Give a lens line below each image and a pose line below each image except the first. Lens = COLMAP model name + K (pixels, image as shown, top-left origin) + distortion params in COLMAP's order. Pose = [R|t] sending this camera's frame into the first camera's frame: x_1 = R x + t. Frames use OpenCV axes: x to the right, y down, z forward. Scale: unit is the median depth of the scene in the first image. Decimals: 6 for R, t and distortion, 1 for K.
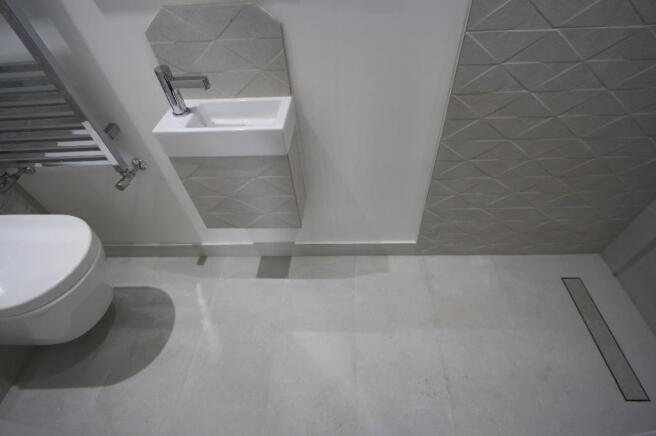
lens RADIAL K [[302.7, 0, 328.7], [0, 302.7, 220.5], [0, 0, 1]] dist [-0.004161, 0.000319]
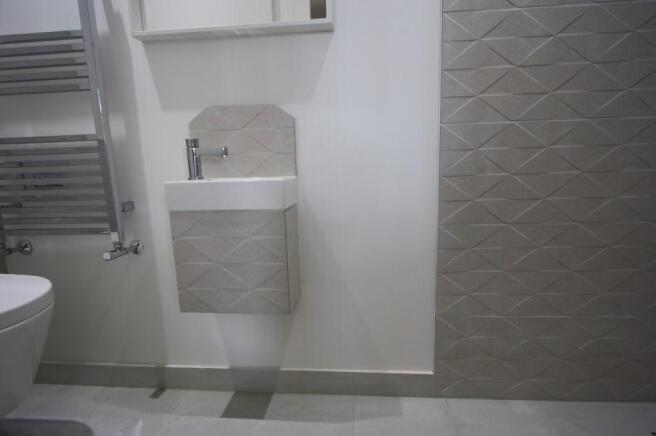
lens RADIAL K [[302.7, 0, 329.8], [0, 302.7, 219.1], [0, 0, 1]] dist [-0.004161, 0.000319]
pose [[0.998074, 0.044181, -0.043557, 0.037781], [-0.061604, 0.788997, -0.611301, 0.257276], [0.007359, 0.612807, 0.790198, 0.135870]]
